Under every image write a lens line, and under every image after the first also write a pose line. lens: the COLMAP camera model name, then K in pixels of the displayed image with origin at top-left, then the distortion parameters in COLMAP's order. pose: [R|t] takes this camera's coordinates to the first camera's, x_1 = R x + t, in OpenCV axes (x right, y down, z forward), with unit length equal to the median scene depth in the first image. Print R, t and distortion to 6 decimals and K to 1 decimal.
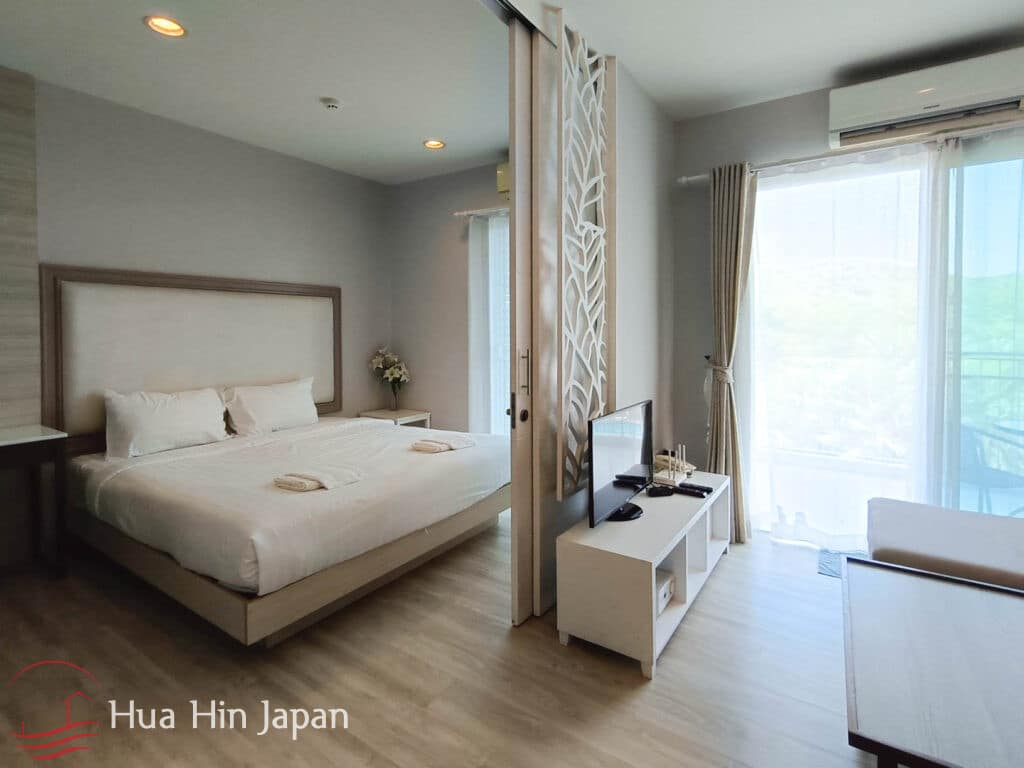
lens RADIAL K [[509.4, 0, 516.3], [0, 509.4, 346.5], [0, 0, 1]] dist [0.004069, 0.001690]
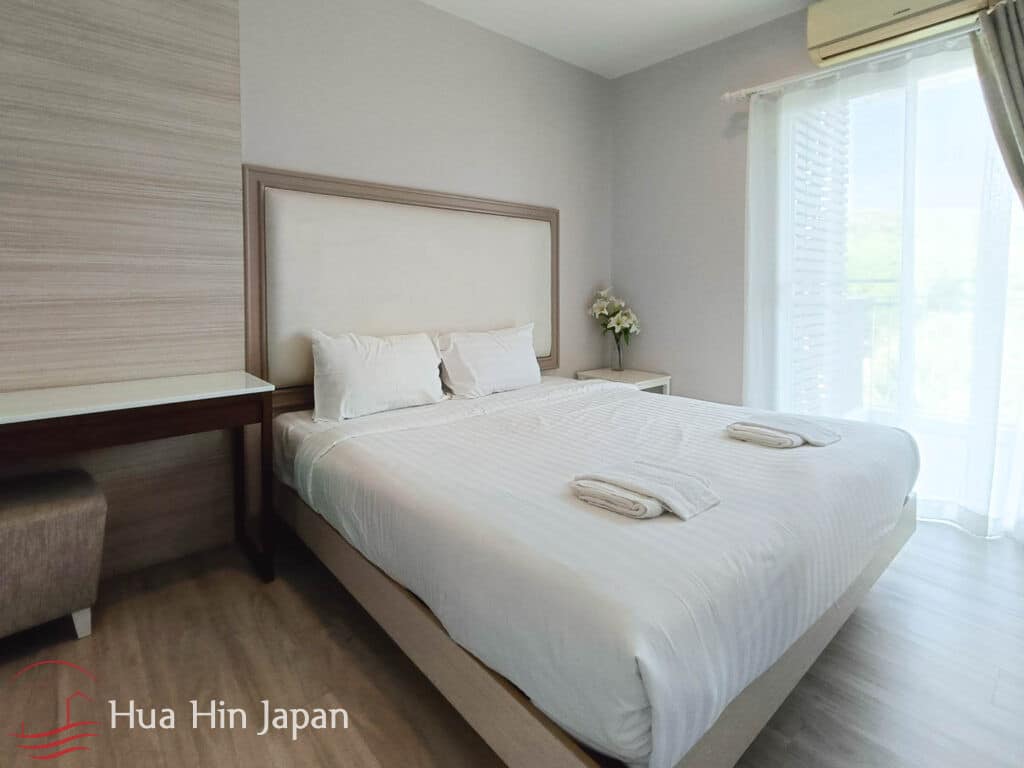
lens RADIAL K [[509.4, 0, 499.7], [0, 509.4, 317.1], [0, 0, 1]] dist [0.004069, 0.001690]
pose [[0.961289, 0.016796, -0.275030, -0.316345], [-0.010159, 0.999622, 0.025538, 0.042577], [0.275355, -0.021755, 0.961096, 0.333847]]
